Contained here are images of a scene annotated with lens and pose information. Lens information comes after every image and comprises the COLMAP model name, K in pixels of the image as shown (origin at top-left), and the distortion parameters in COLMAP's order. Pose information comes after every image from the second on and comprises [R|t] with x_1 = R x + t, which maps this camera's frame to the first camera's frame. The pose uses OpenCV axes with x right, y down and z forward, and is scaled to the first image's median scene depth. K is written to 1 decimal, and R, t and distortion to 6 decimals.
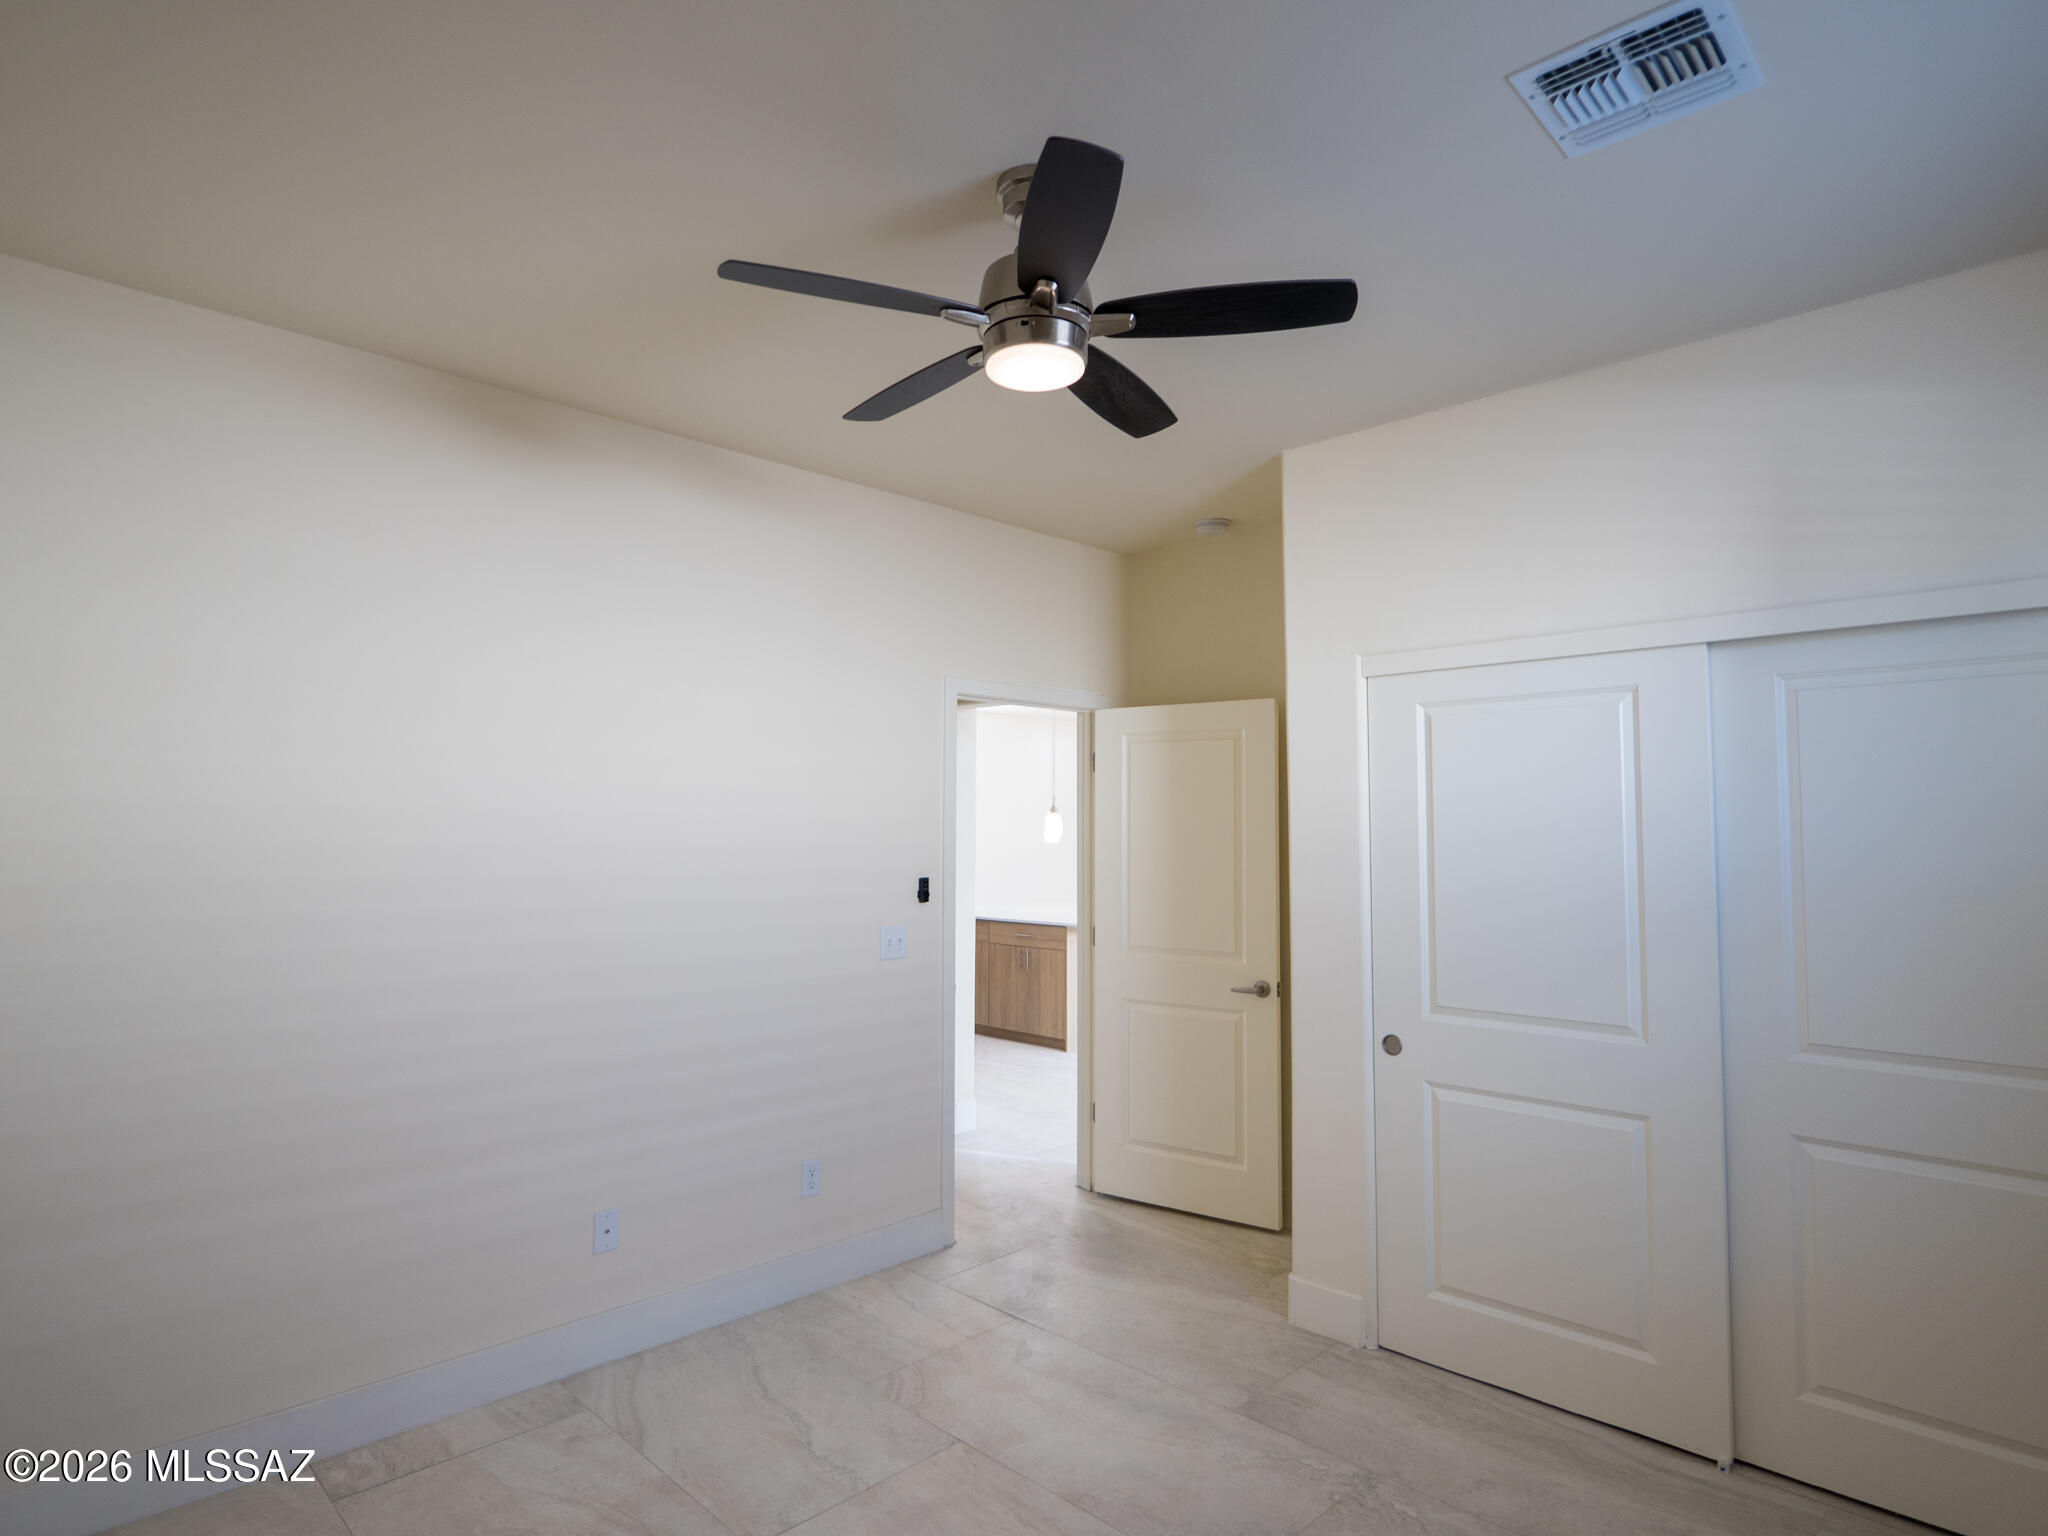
lens RADIAL K [[1123.1, 0, 1018.0], [0, 1123.1, 775.0], [0, 0, 1]] dist [-0.019196, 0.001650]
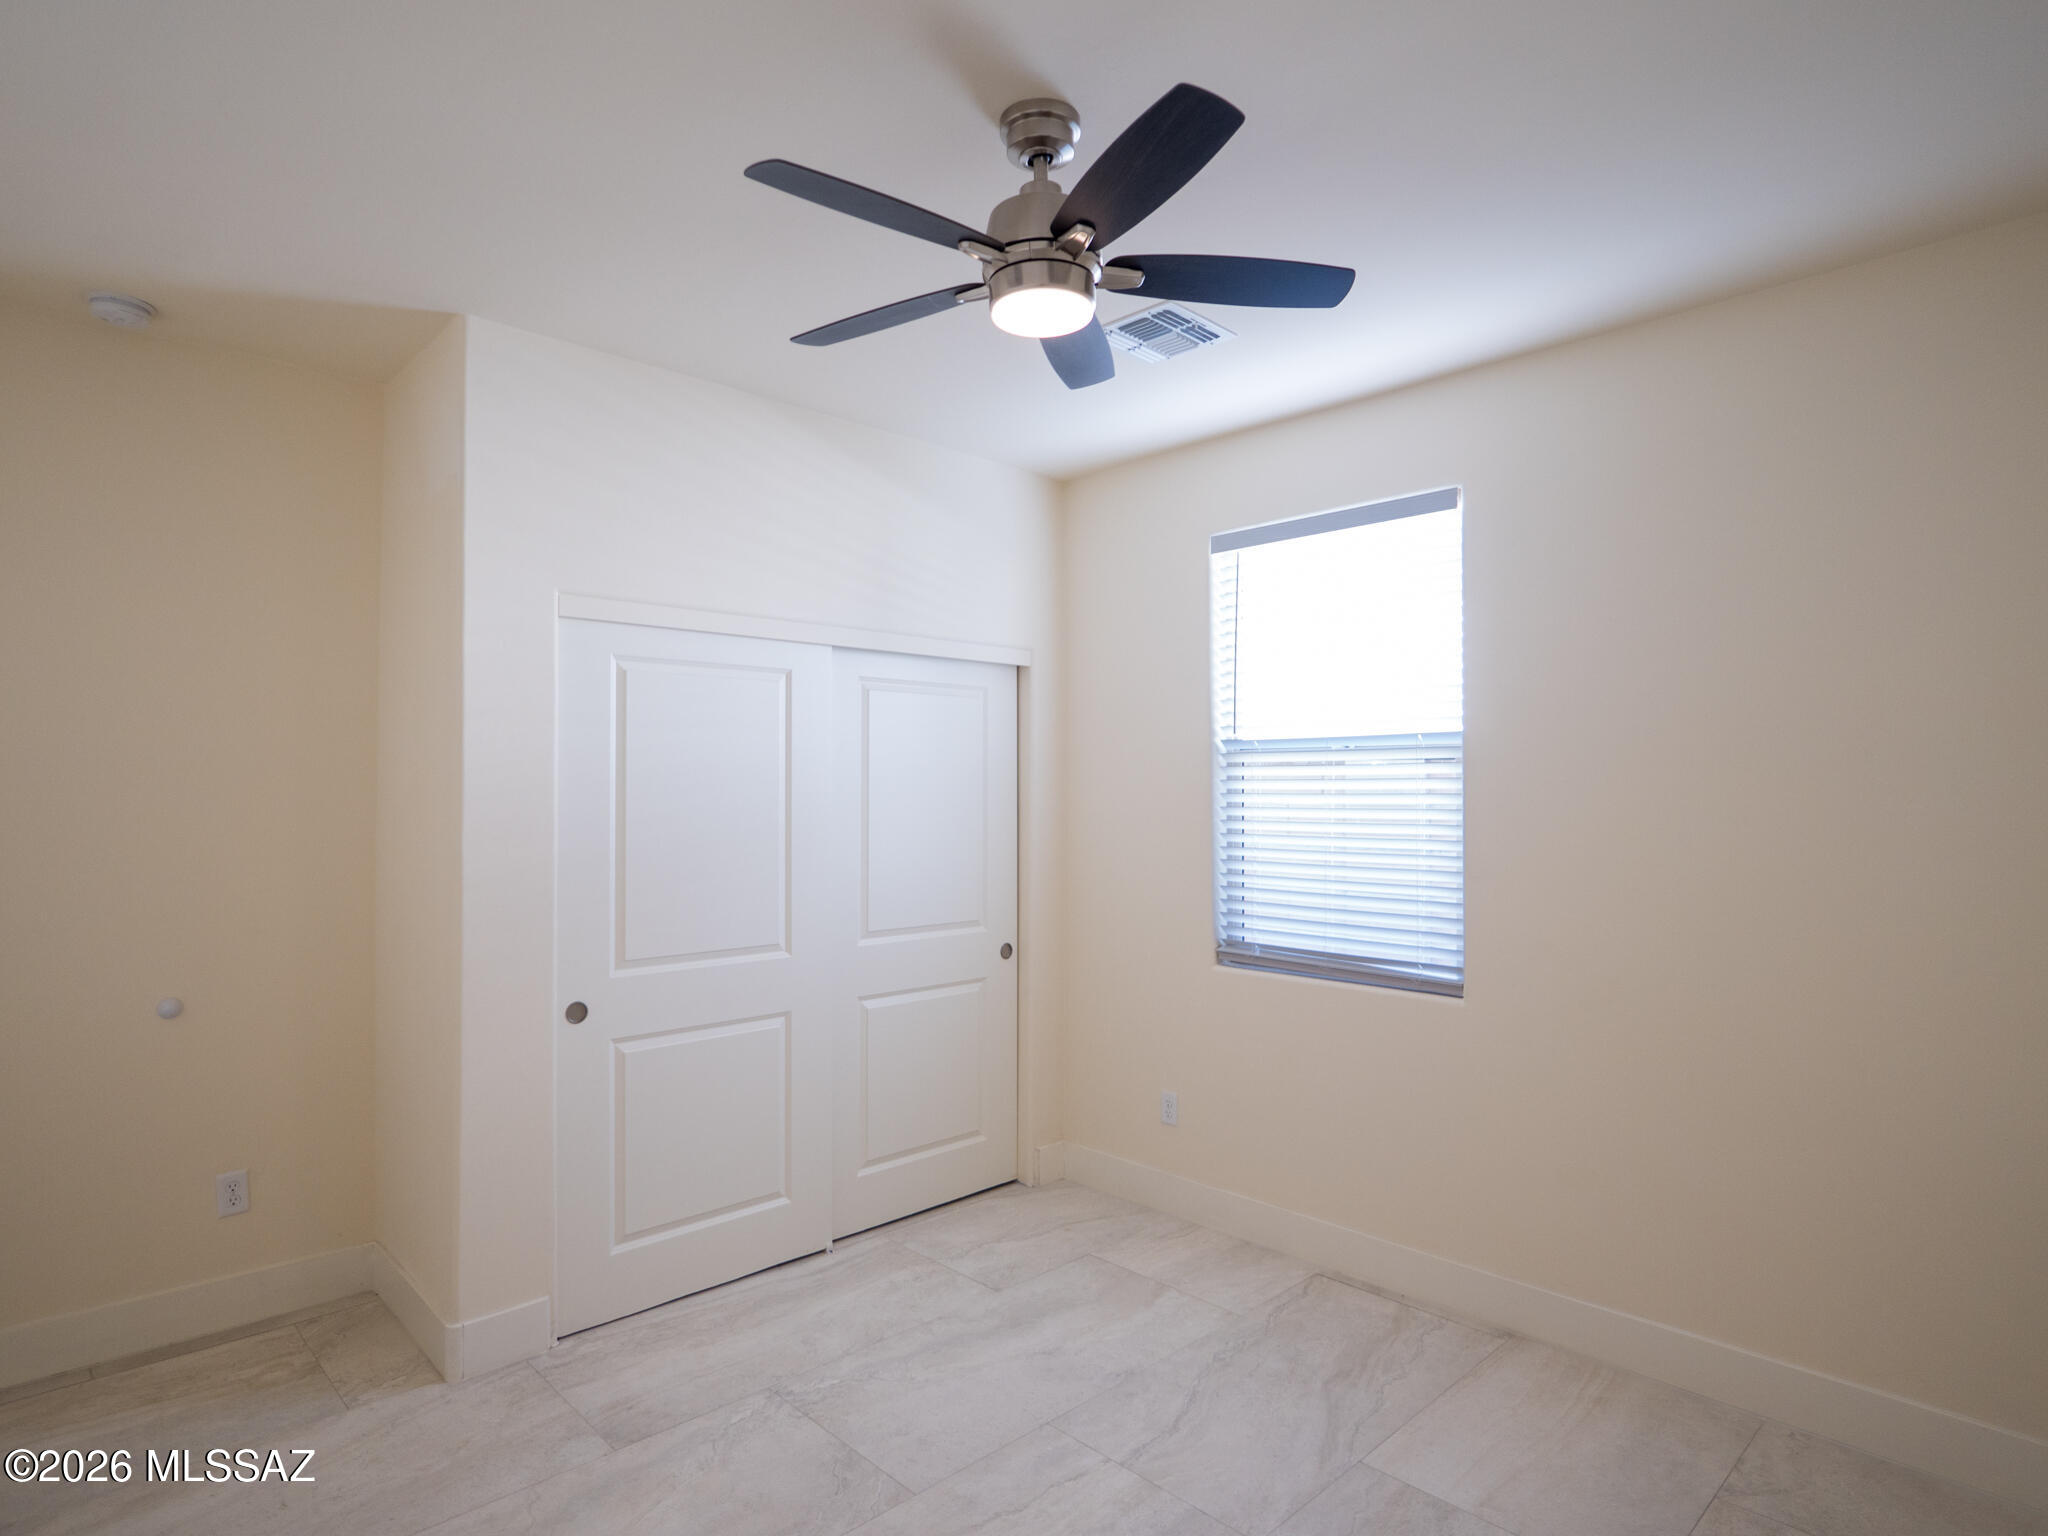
lens RADIAL K [[1123.1, 0, 1018.0], [0, 1123.1, 775.0], [0, 0, 1]] dist [-0.019196, 0.001650]
pose [[0.017245, 0.011610, 0.999784, -0.641743], [-0.049615, 0.998711, -0.010742, 0.035460], [-0.998620, -0.049419, 0.017799, 0.661536]]
